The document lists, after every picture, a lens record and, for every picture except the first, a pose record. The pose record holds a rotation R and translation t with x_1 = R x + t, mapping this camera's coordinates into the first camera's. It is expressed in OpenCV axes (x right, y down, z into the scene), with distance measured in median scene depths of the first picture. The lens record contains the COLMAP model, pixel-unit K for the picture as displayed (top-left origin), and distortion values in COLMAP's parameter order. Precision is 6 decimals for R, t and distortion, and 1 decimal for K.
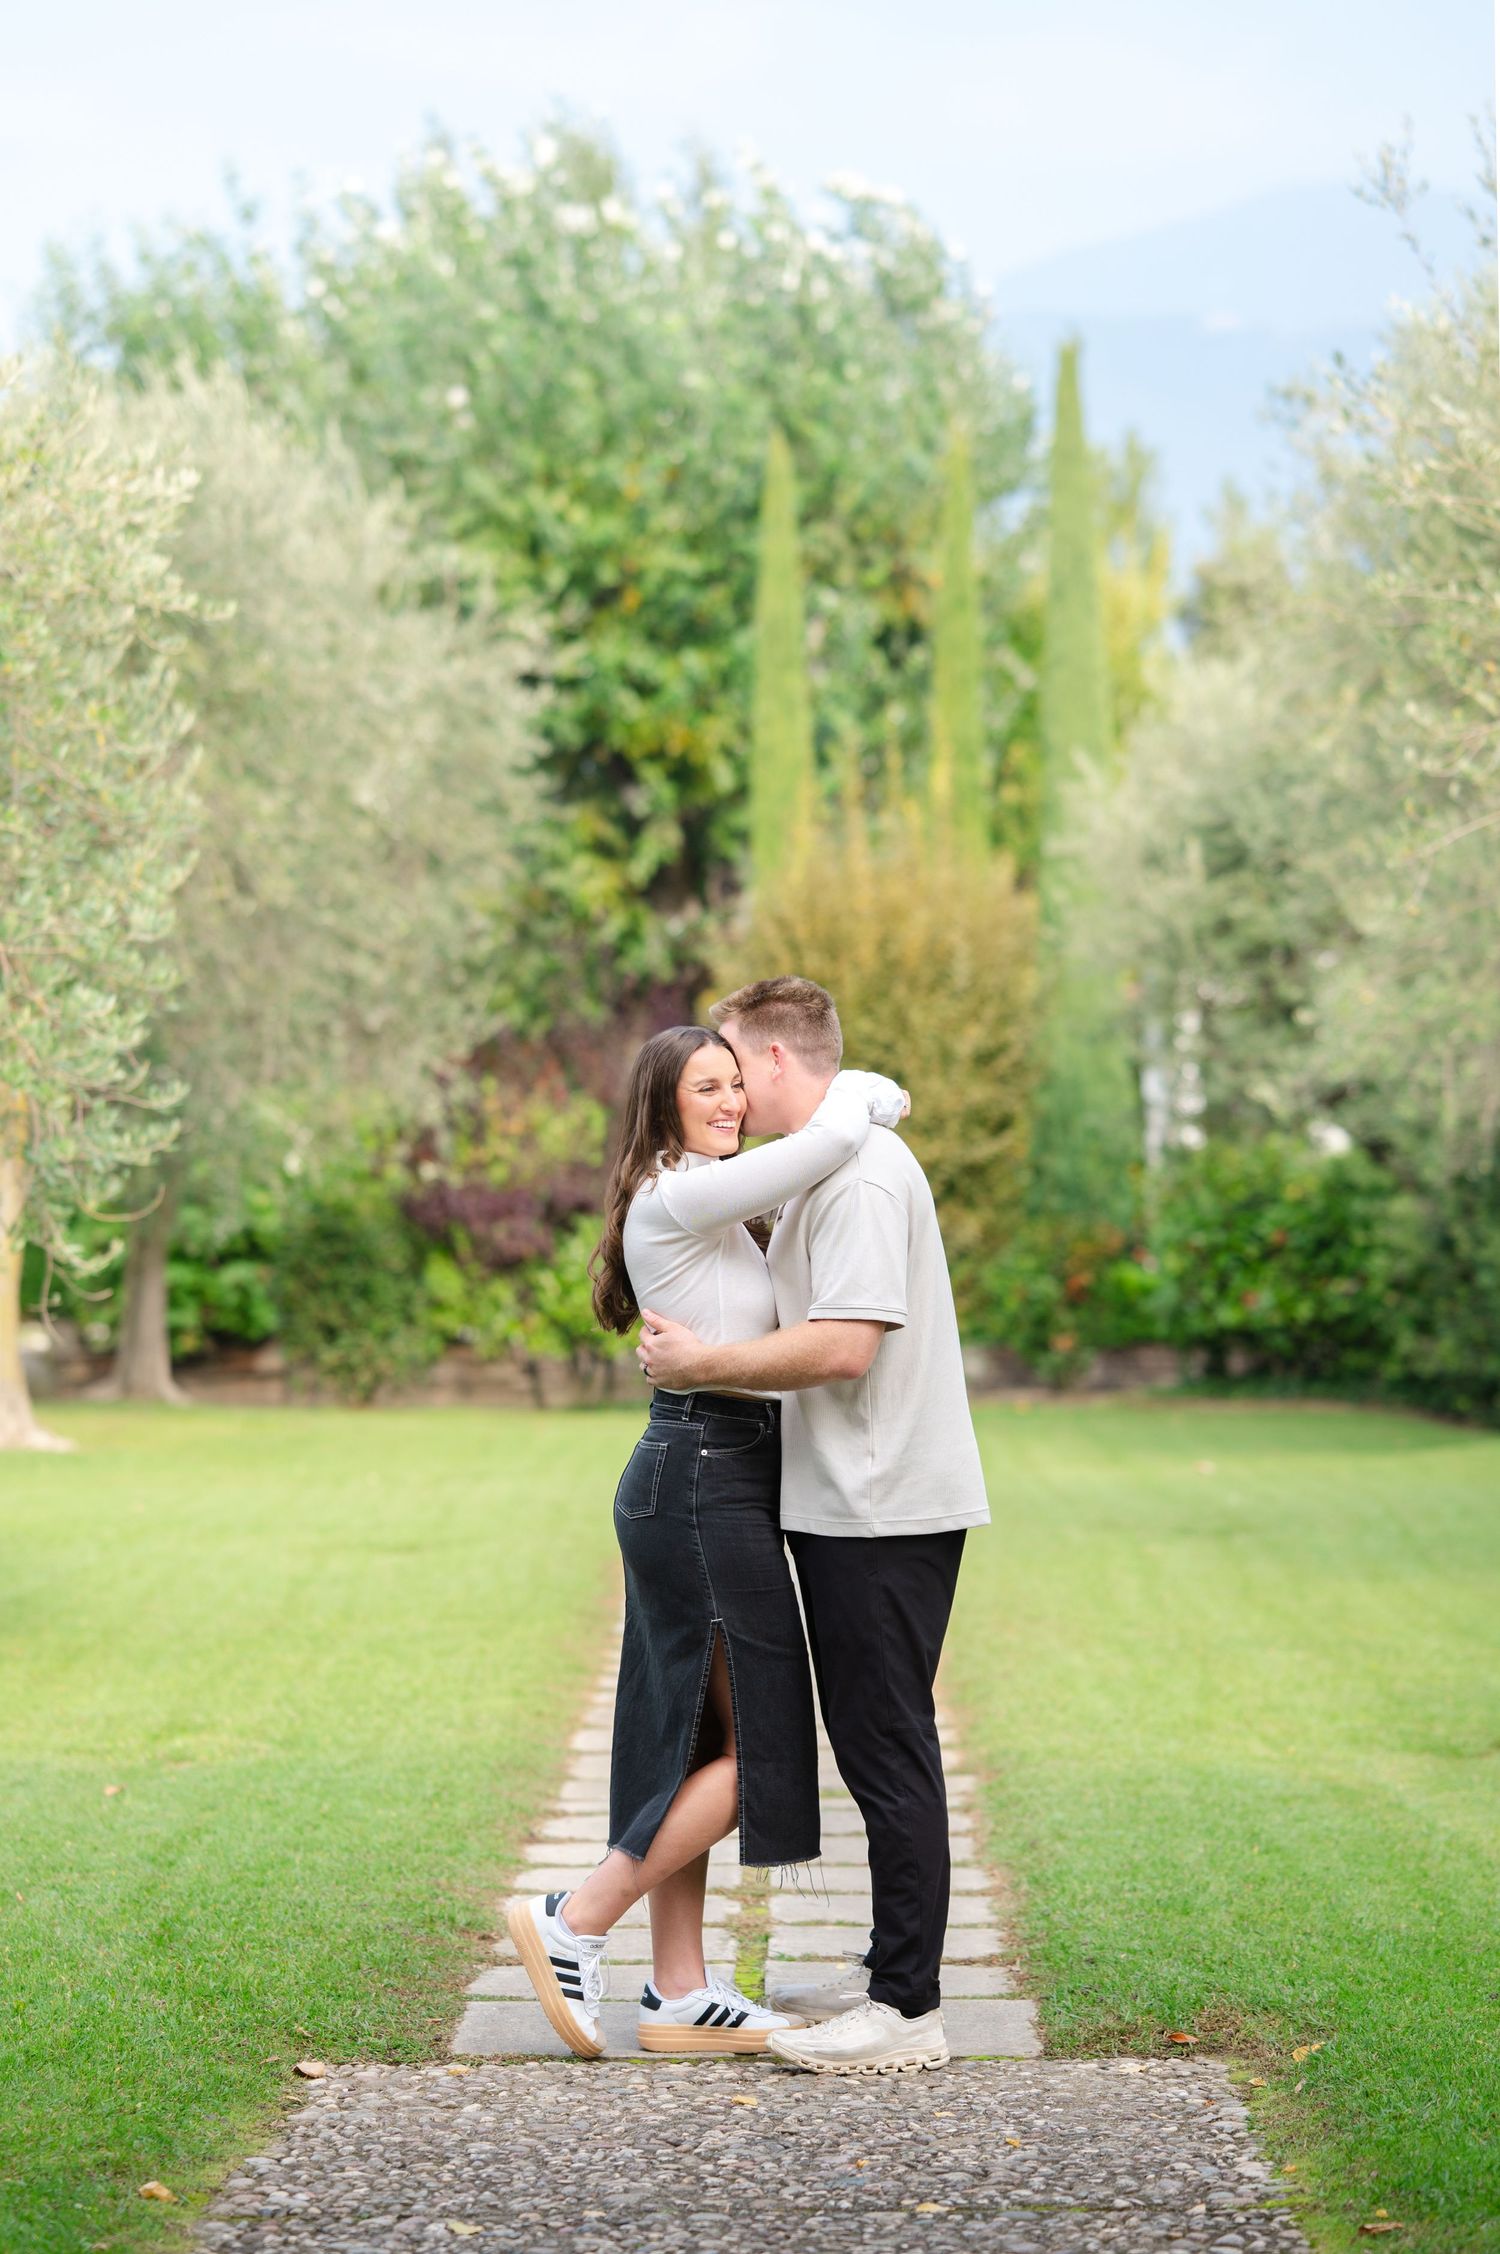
lens RADIAL K [[5728.9, 0, 730.8], [0, 5728.9, 1150.6], [0, 0, 1]] dist [0.233644, 0.000000]
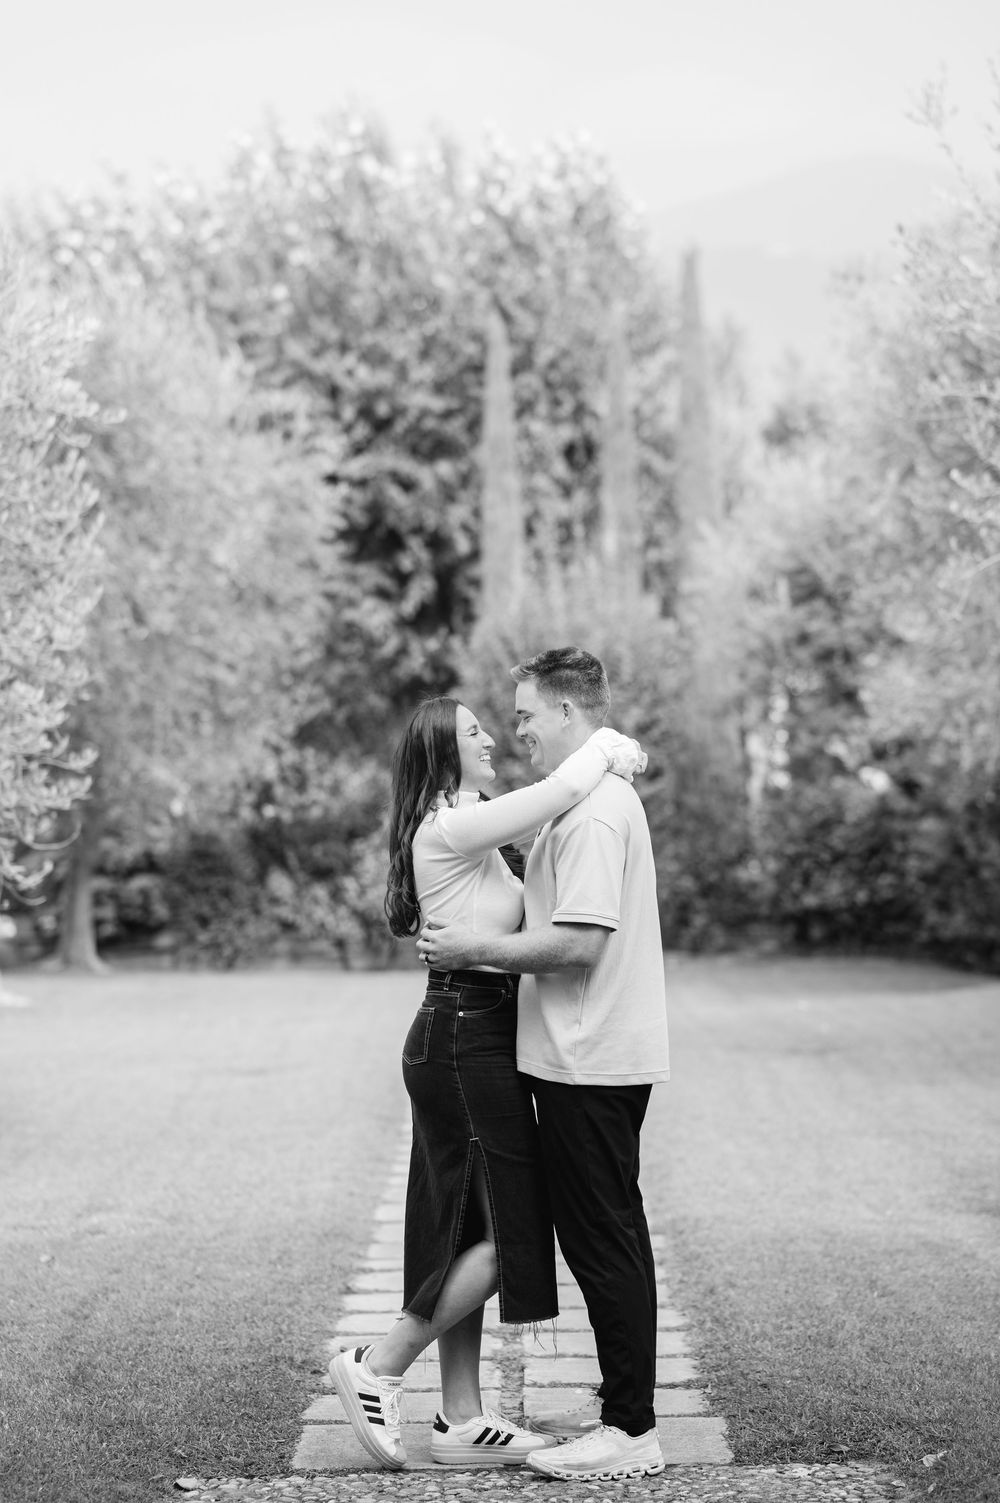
lens RADIAL K [[3820.1, 0, 511.9], [0, 3820.1, 744.2], [0, 0, 1]] dist [0.233644, 0.000000]
pose [[0.999827, -0.014991, 0.011030, -0.000670], [0.015135, 0.999800, -0.013089, 0.000154], [-0.010831, 0.013254, 0.999853, 0.014260]]
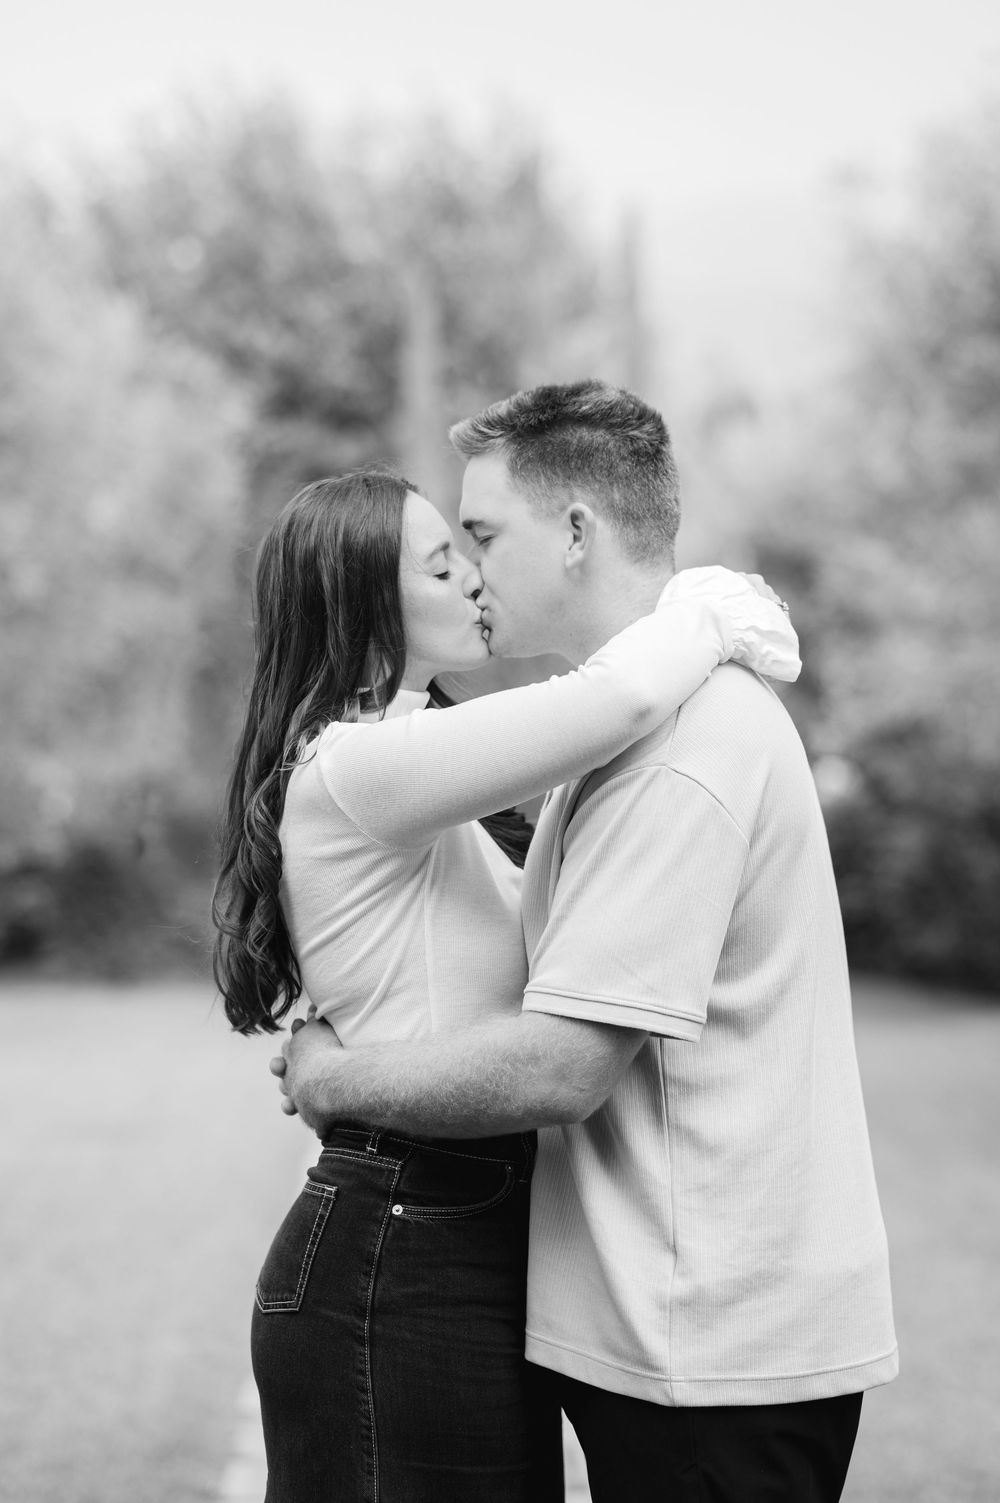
lens RADIAL K [[3820.1, 0, 491.3], [0, 3820.1, 762.1], [0, 0, 1]] dist [0.233644, 0.000000]
pose [[0.999596, 0.000051, 0.028406, -0.004581], [0.000274, 0.999935, -0.011439, 0.010853], [-0.028405, 0.011442, 0.999531, 0.482694]]
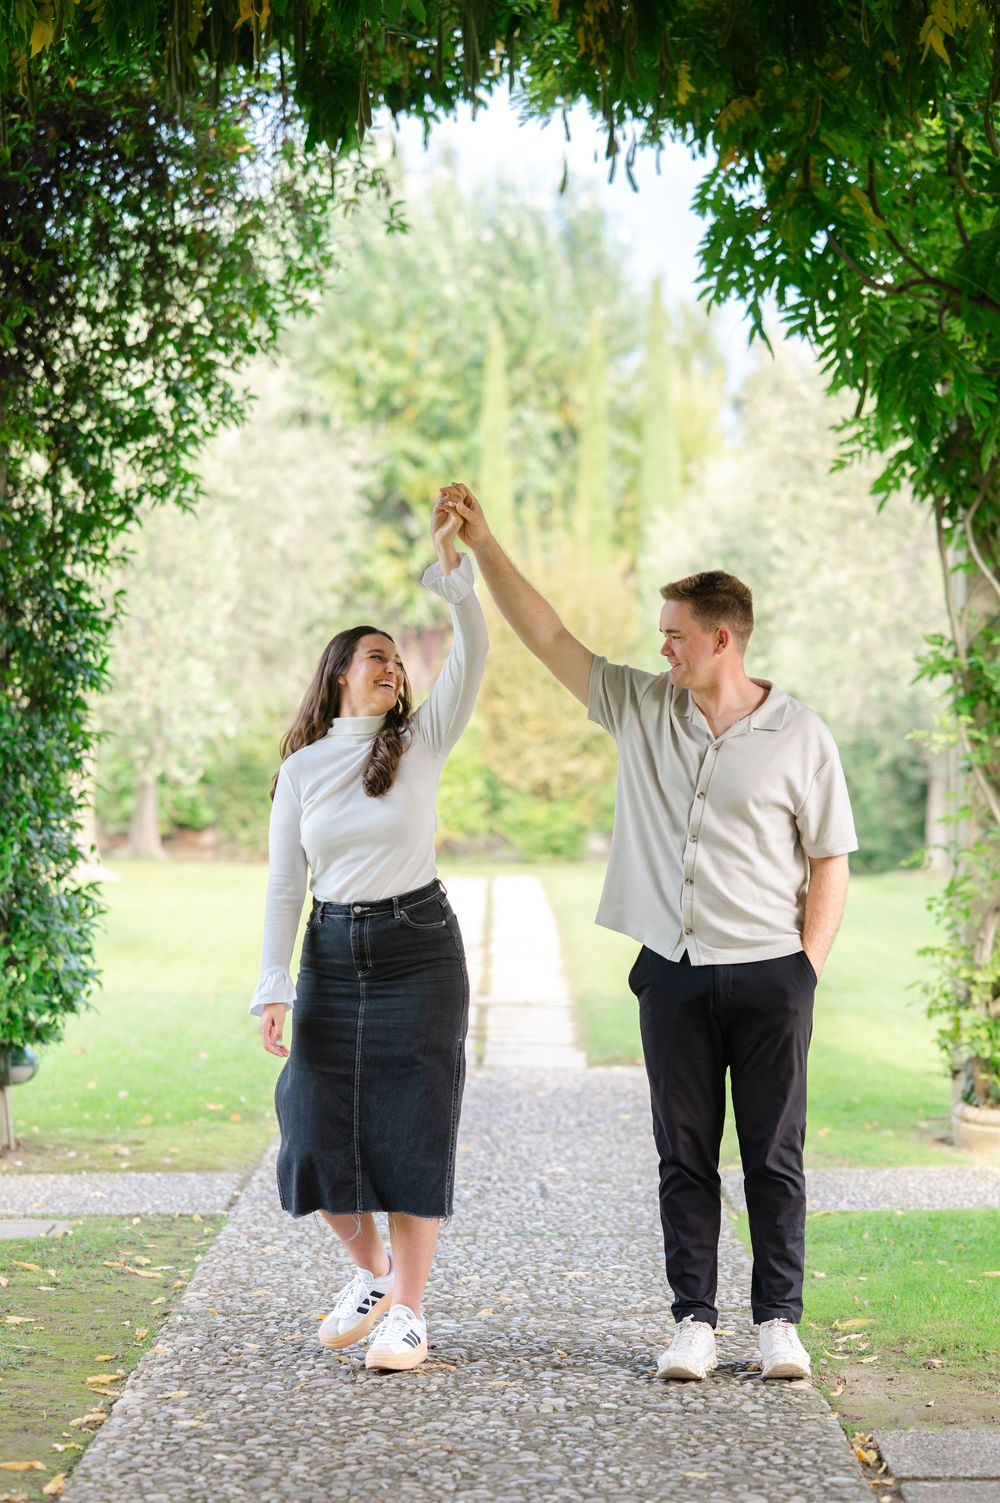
lens RADIAL K [[3820.1, 0, 499.0], [0, 3820.1, 751.6], [0, 0, 1]] dist [0.233644, 0.000000]
pose [[0.999896, 0.010969, 0.009407, -0.000913], [-0.011045, 0.999906, 0.008115, -0.002988], [-0.009317, -0.008218, 0.999923, -0.394248]]
